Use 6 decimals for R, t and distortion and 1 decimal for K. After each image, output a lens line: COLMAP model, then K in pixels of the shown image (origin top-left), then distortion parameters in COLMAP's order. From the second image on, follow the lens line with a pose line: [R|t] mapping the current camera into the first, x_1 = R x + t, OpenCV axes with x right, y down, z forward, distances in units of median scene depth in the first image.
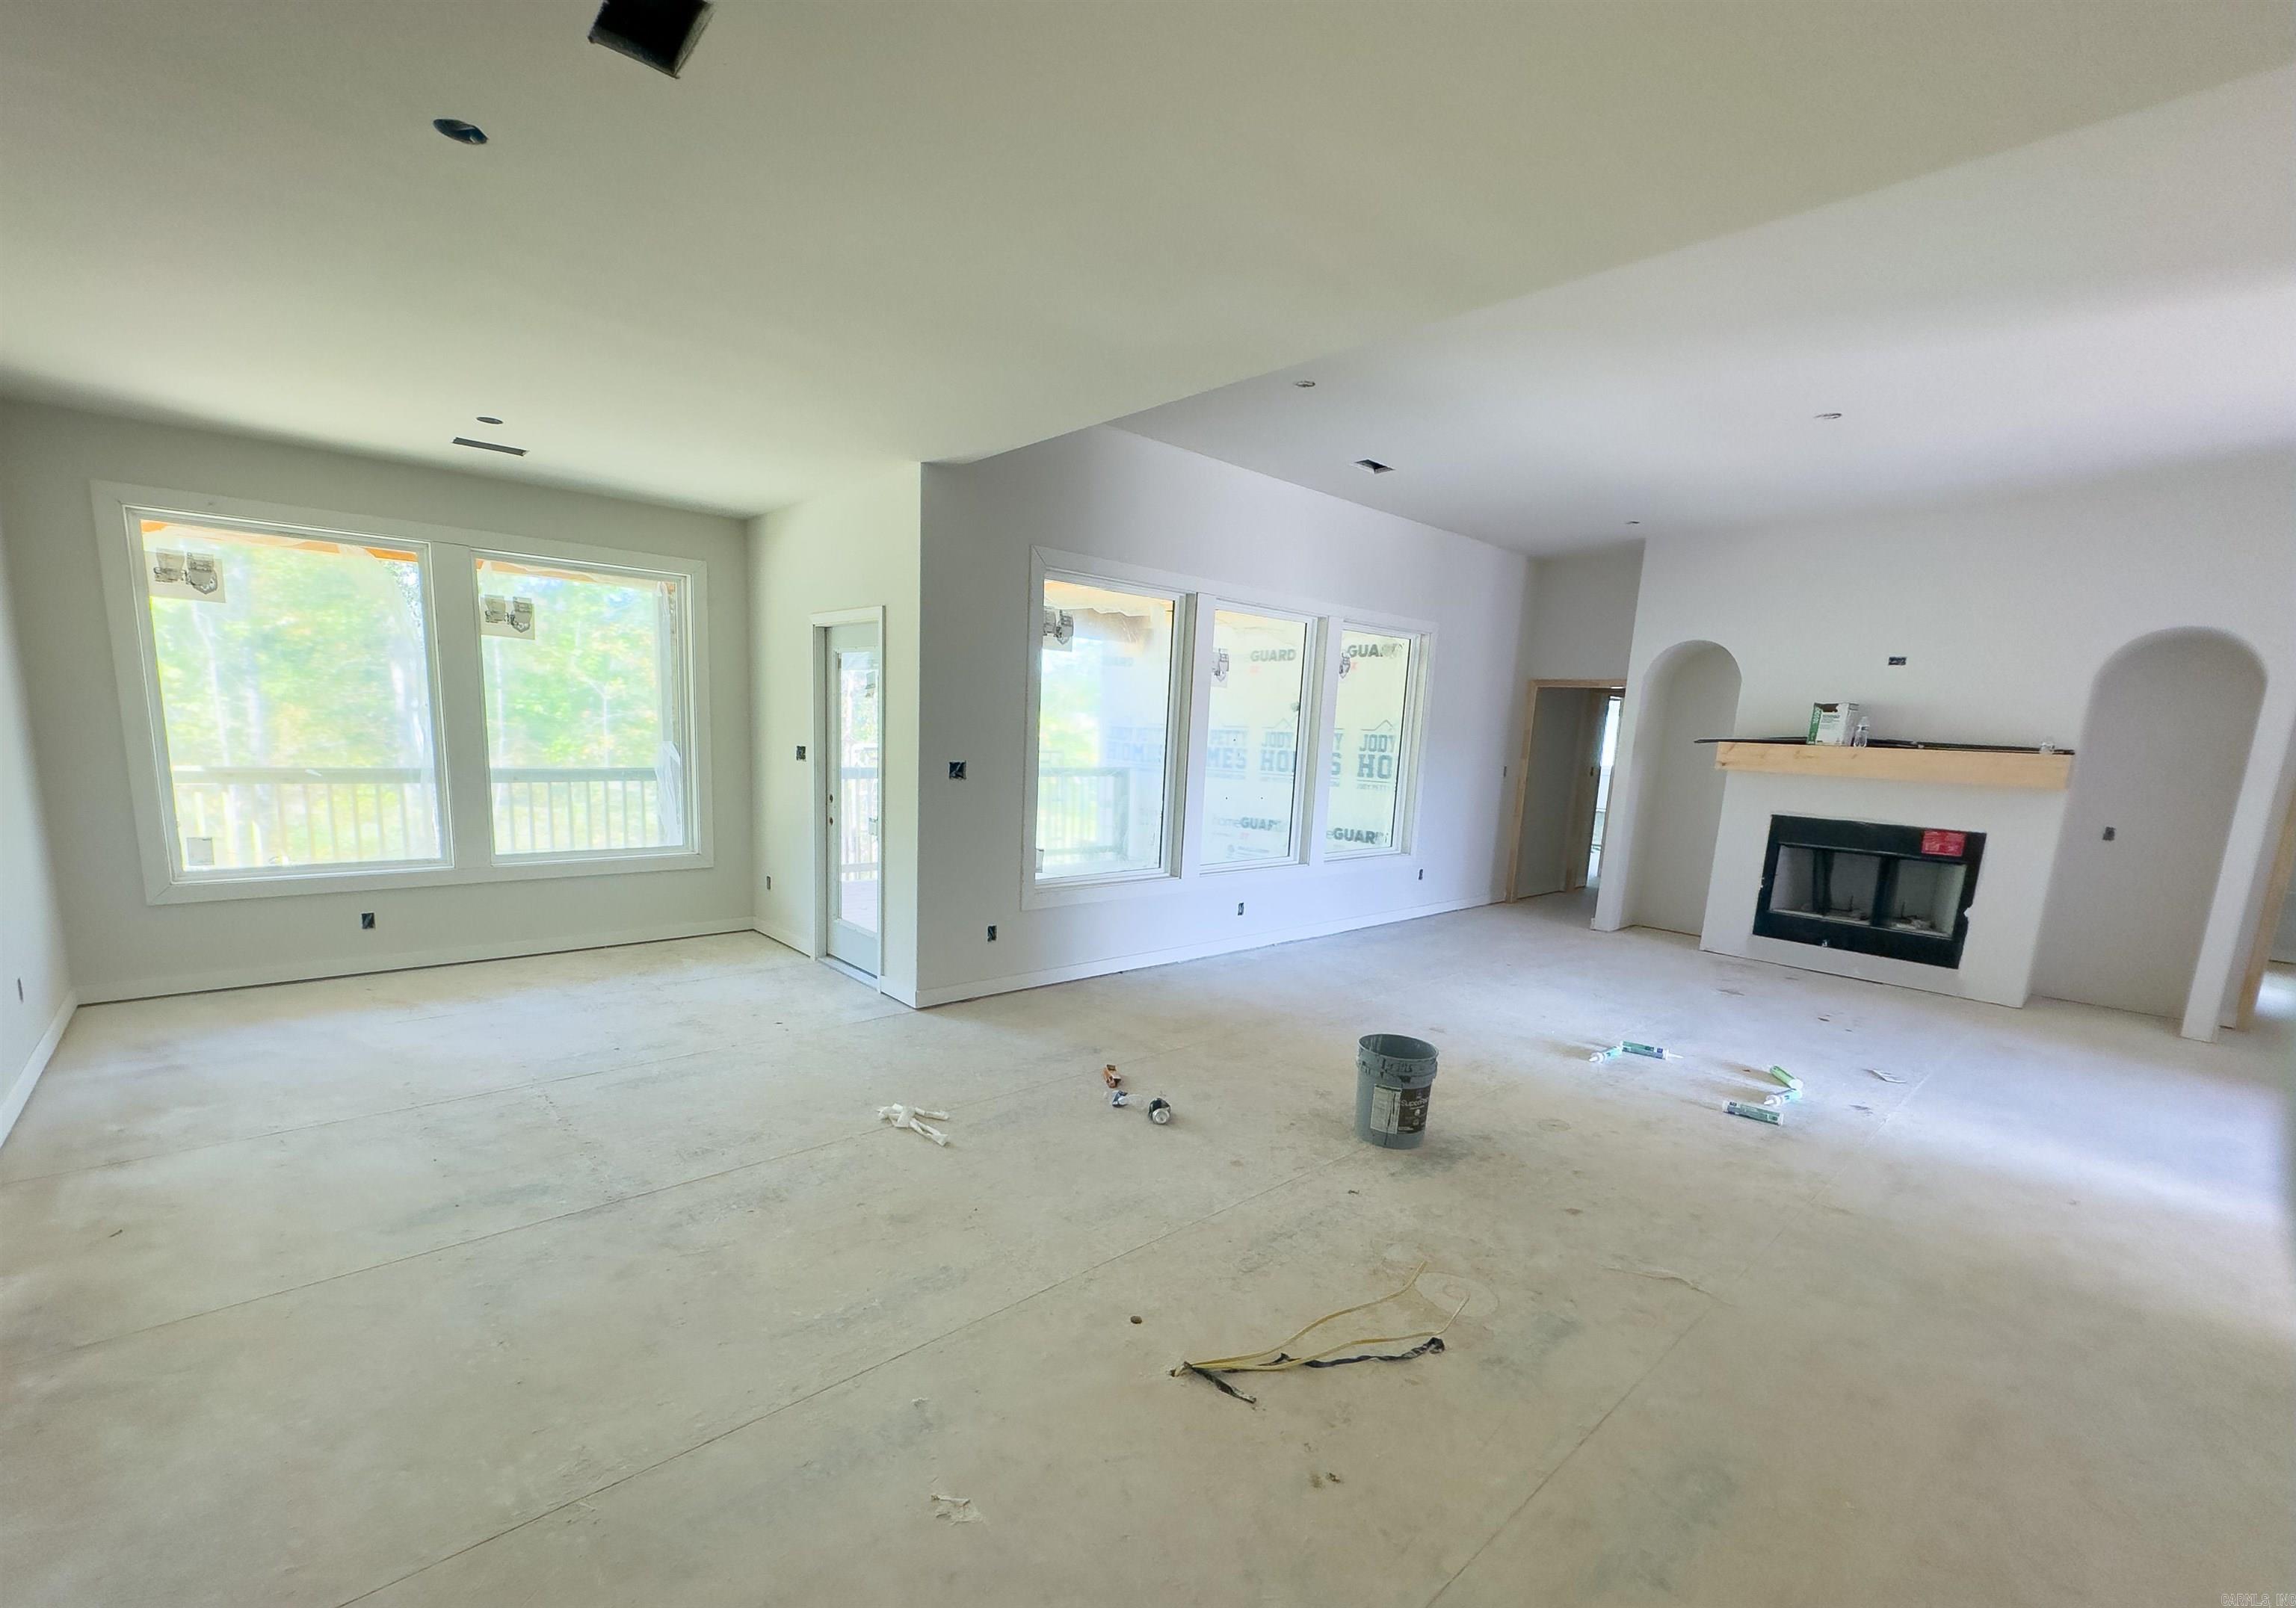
lens RADIAL K [[974.1, 0, 1085.0], [0, 974.1, 894.5], [0, 0, 1]] dist [0.000379, 0.000485]
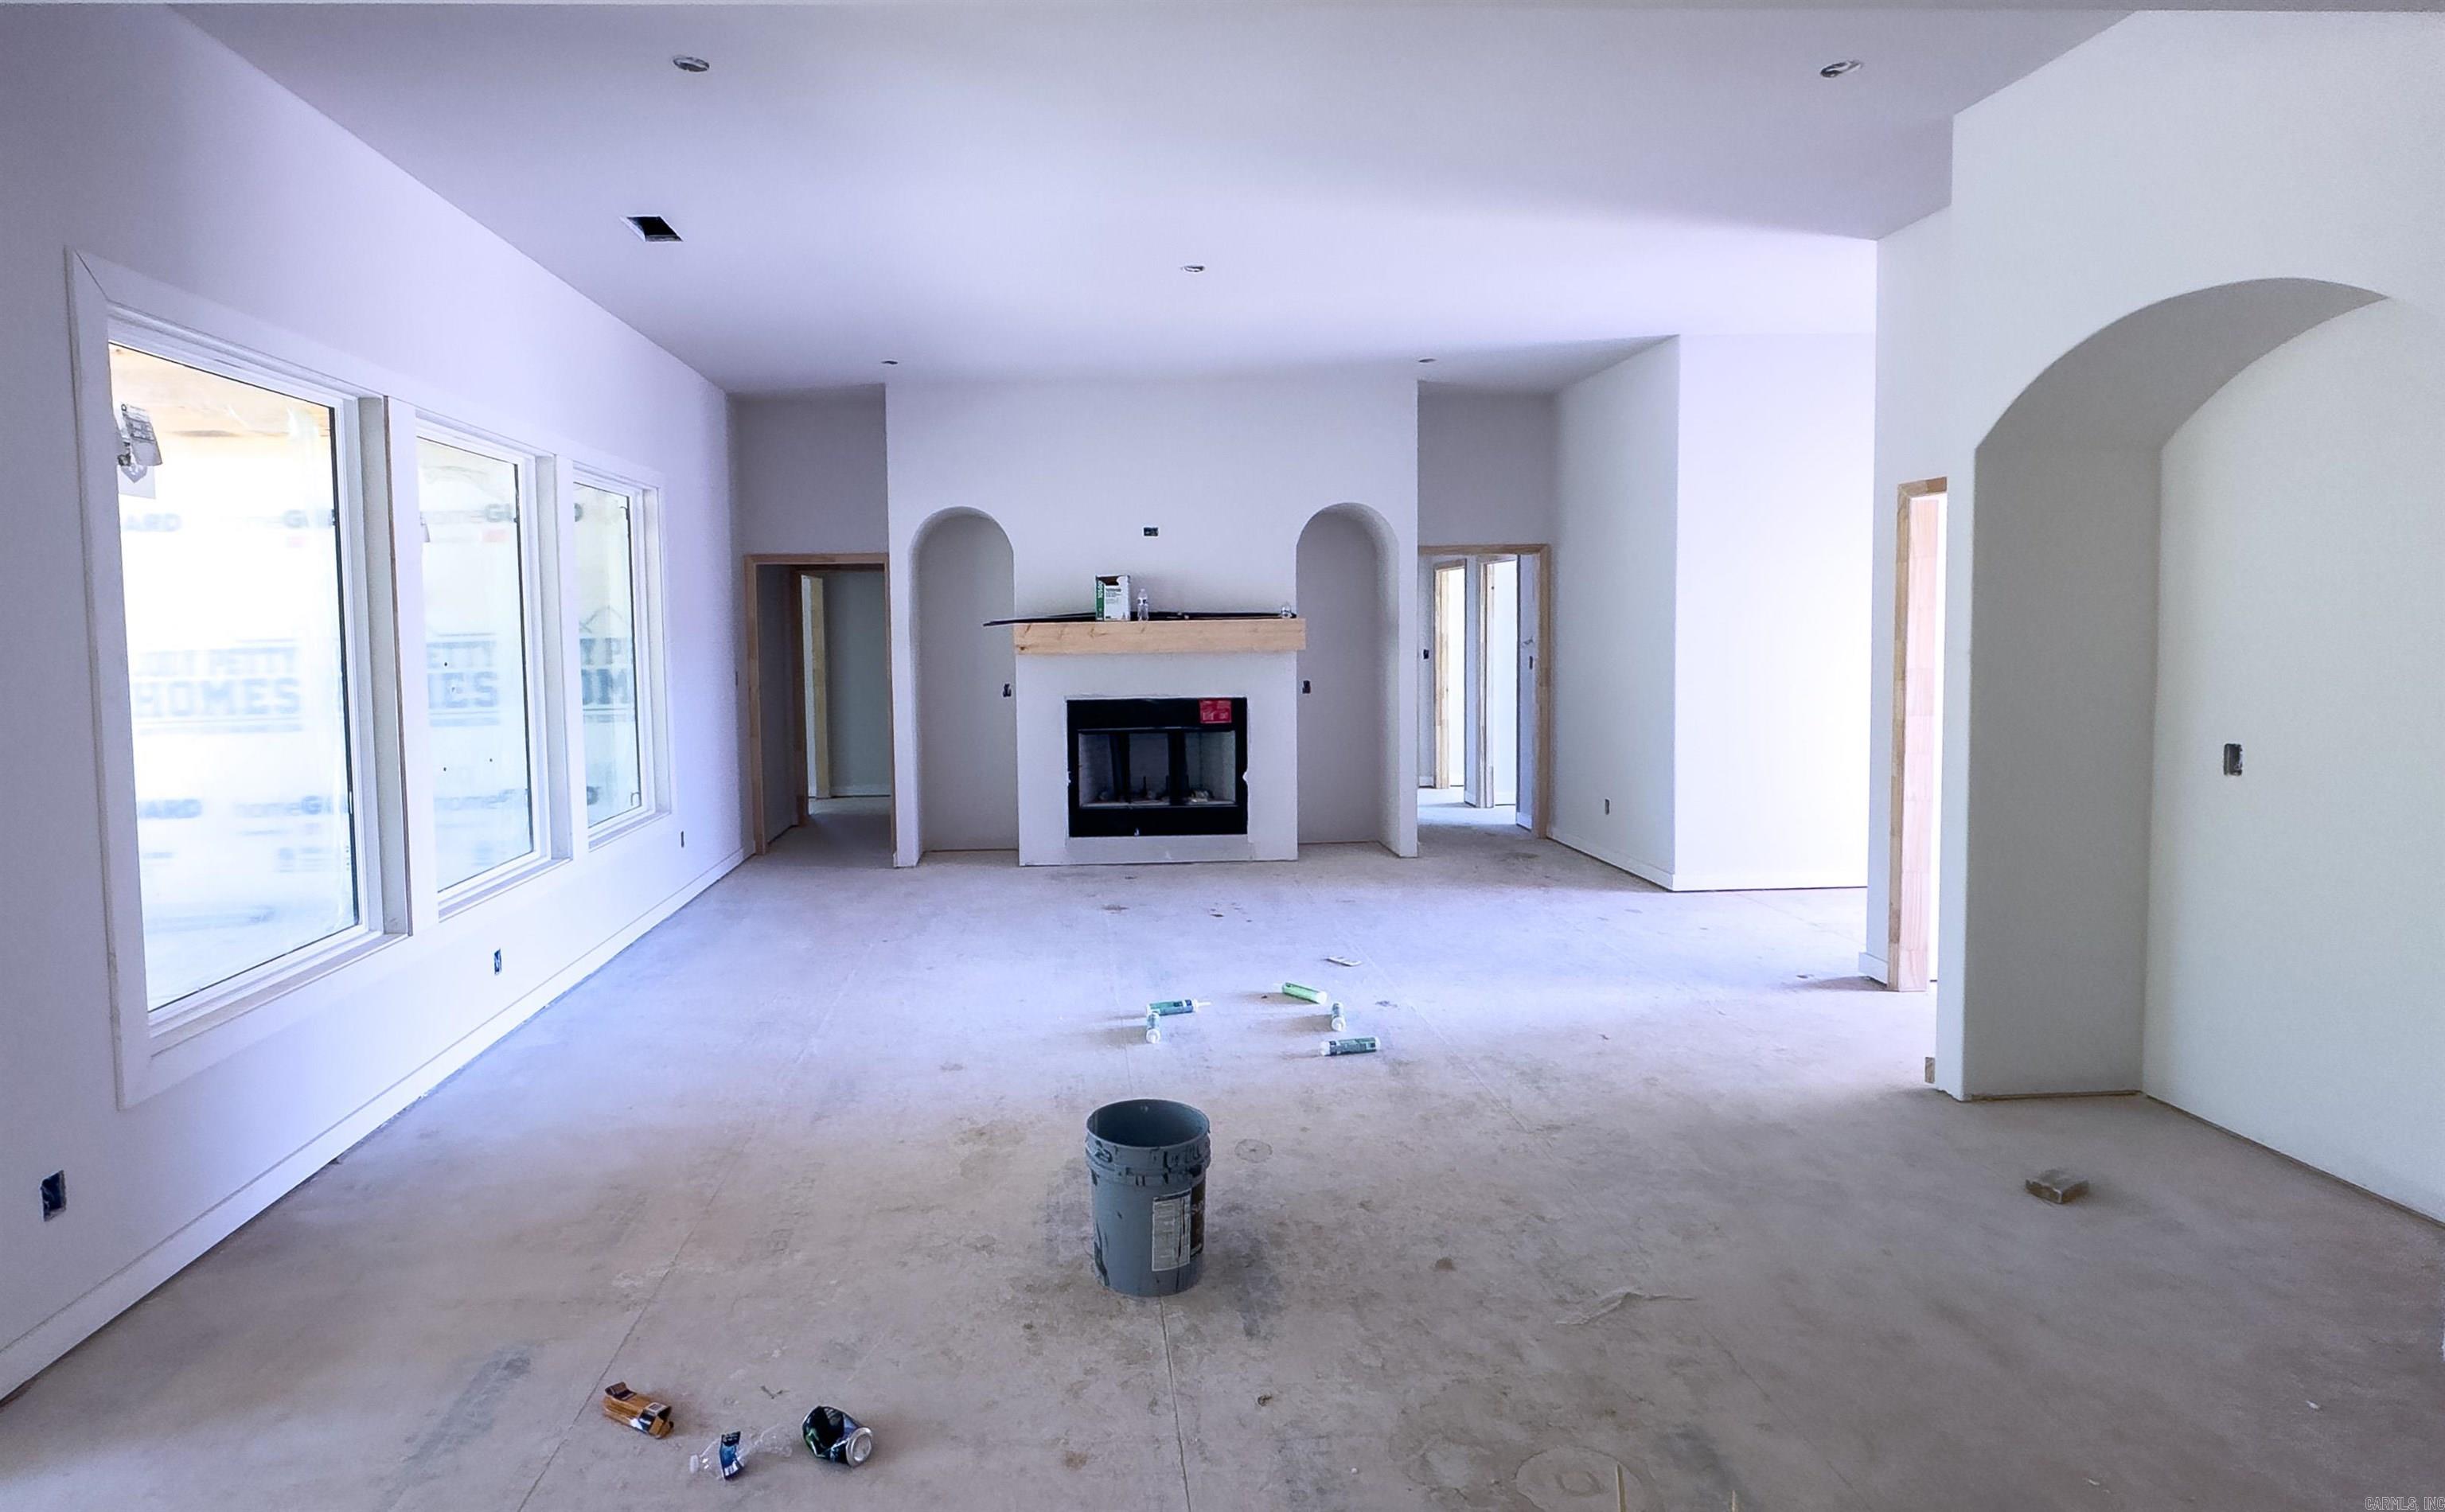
lens RADIAL K [[1245.6, 0, 1122.1], [0, 1245.6, 689.7], [0, 0, 1]] dist [-0.003823, 0.000017]
pose [[0.617913, -0.092332, 0.780806, -0.167343], [0.179900, 0.983339, -0.026087, -0.057808], [-0.765389, 0.156587, 0.624228, 0.272340]]
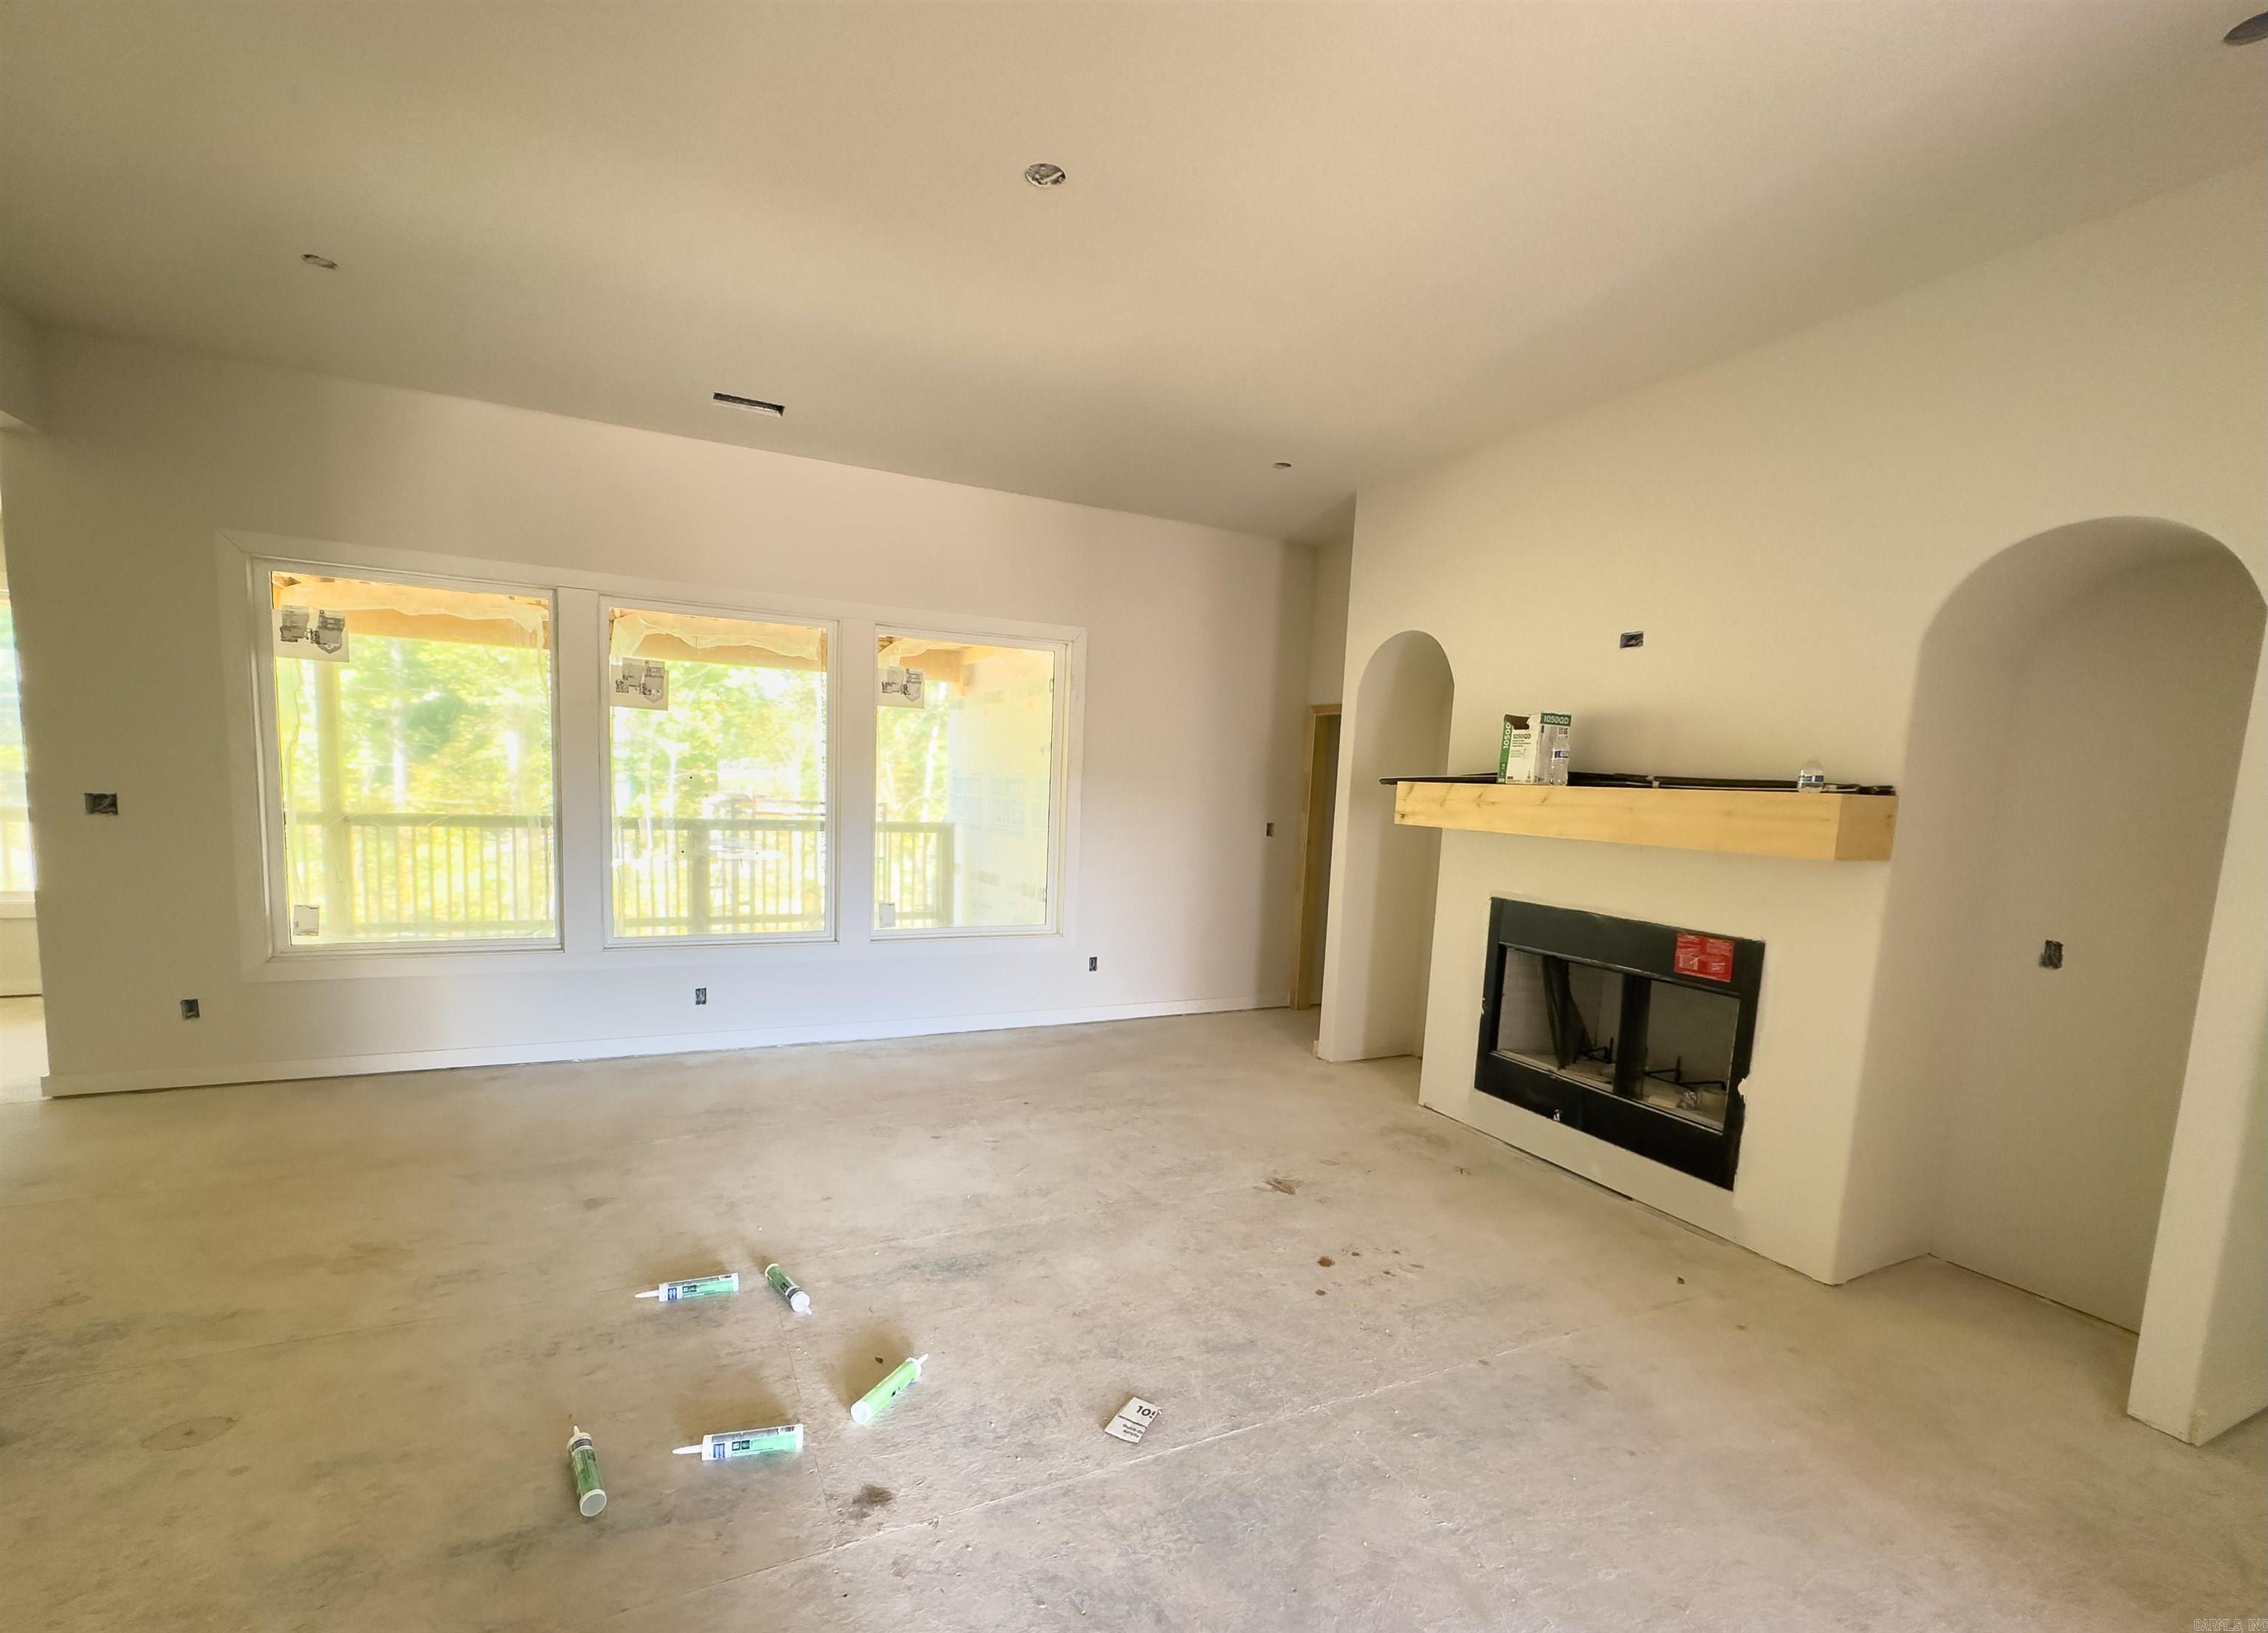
lens RADIAL K [[955.3, 0, 1062.9], [0, 955.3, 888.4], [0, 0, 1]] dist [-0.002464, 0.000240]
pose [[0.958429, 0.030256, -0.283723, 0.674368], [-0.051369, 0.996412, -0.067270, -0.035660], [0.280670, 0.079048, 0.956544, 0.370457]]
